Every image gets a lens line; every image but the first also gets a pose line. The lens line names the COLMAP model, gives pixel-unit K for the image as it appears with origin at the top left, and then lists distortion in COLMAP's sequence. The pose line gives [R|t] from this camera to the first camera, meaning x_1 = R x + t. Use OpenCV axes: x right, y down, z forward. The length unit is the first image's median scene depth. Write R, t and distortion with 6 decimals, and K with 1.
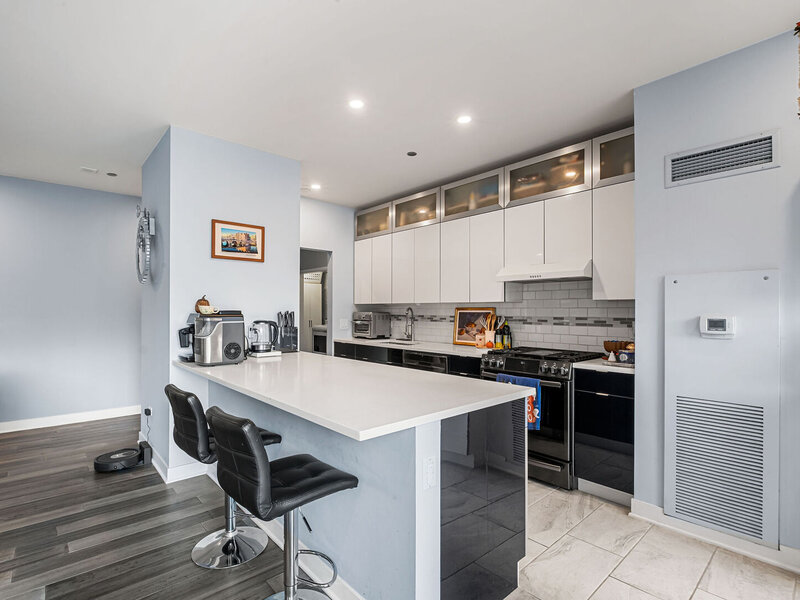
lens RADIAL K [[396.6, 0, 391.9], [0, 396.6, 307.4], [0, 0, 1]] dist [-0.005708, -0.001253]
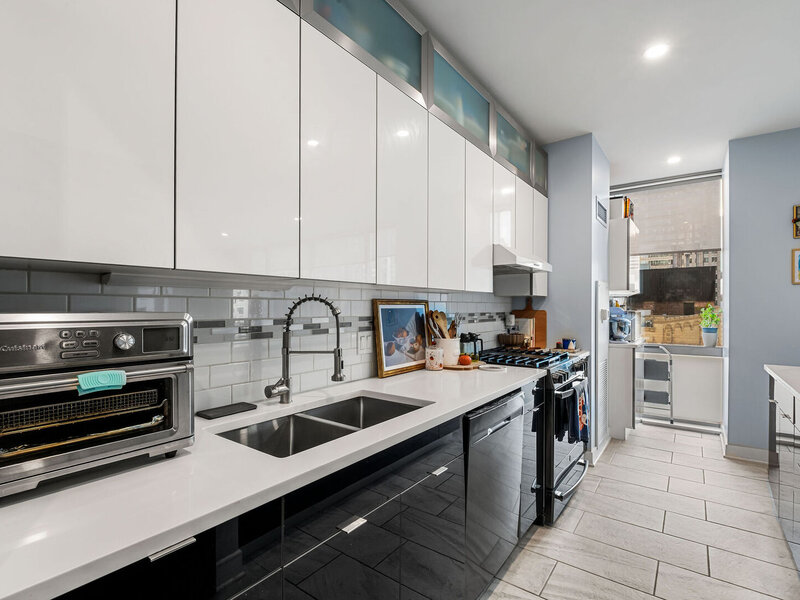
lens RADIAL K [[396.6, 0, 391.9], [0, 396.6, 307.4], [0, 0, 1]] dist [-0.005708, -0.001253]
pose [[-0.199531, -0.005978, 0.979873, -0.371969], [-0.009719, 0.999944, 0.004121, 0.010331], [-0.979843, -0.008701, -0.199578, 1.332394]]
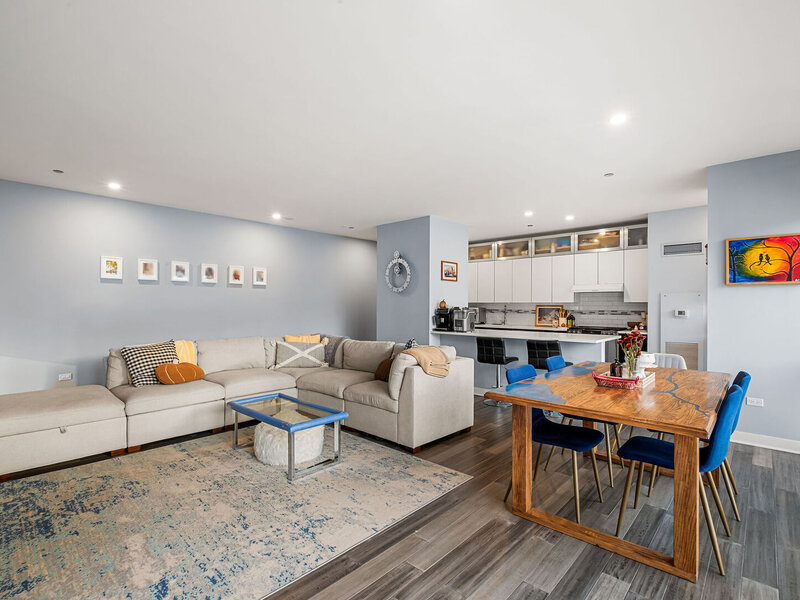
lens RADIAL K [[396.6, 0, 391.9], [0, 396.6, 307.4], [0, 0, 1]] dist [-0.005708, -0.001253]
pose [[0.995251, 0.002035, 0.097318, -0.796771], [-0.003169, 0.999929, 0.011497, -0.010378], [-0.097288, -0.011751, 0.995187, -0.843337]]
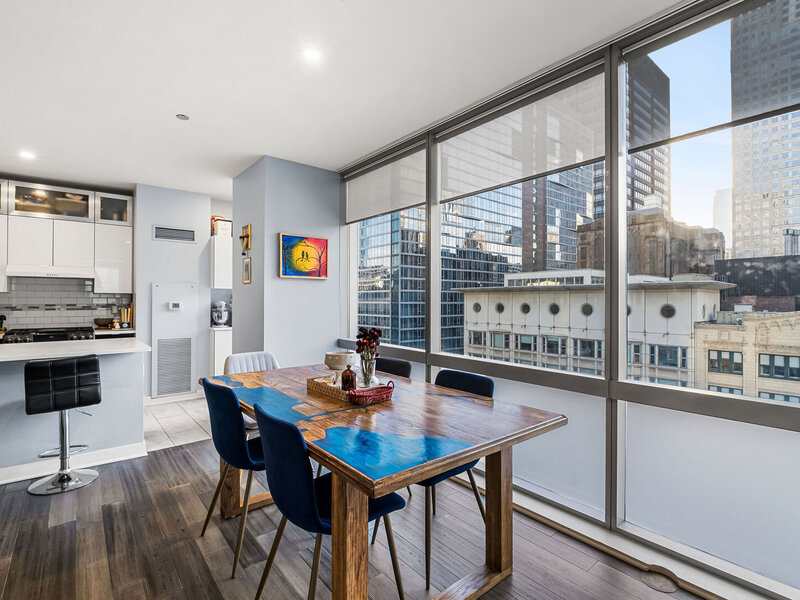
lens RADIAL K [[394.2, 0, 394.9], [0, 394.2, 298.3], [0, 0, 1]] dist [-0.004757, -0.001167]
pose [[0.036221, 0.004663, 0.999333, -0.874065], [-0.009046, 0.999950, -0.004338, -0.000691], [-0.999303, -0.008882, 0.036261, -0.224950]]
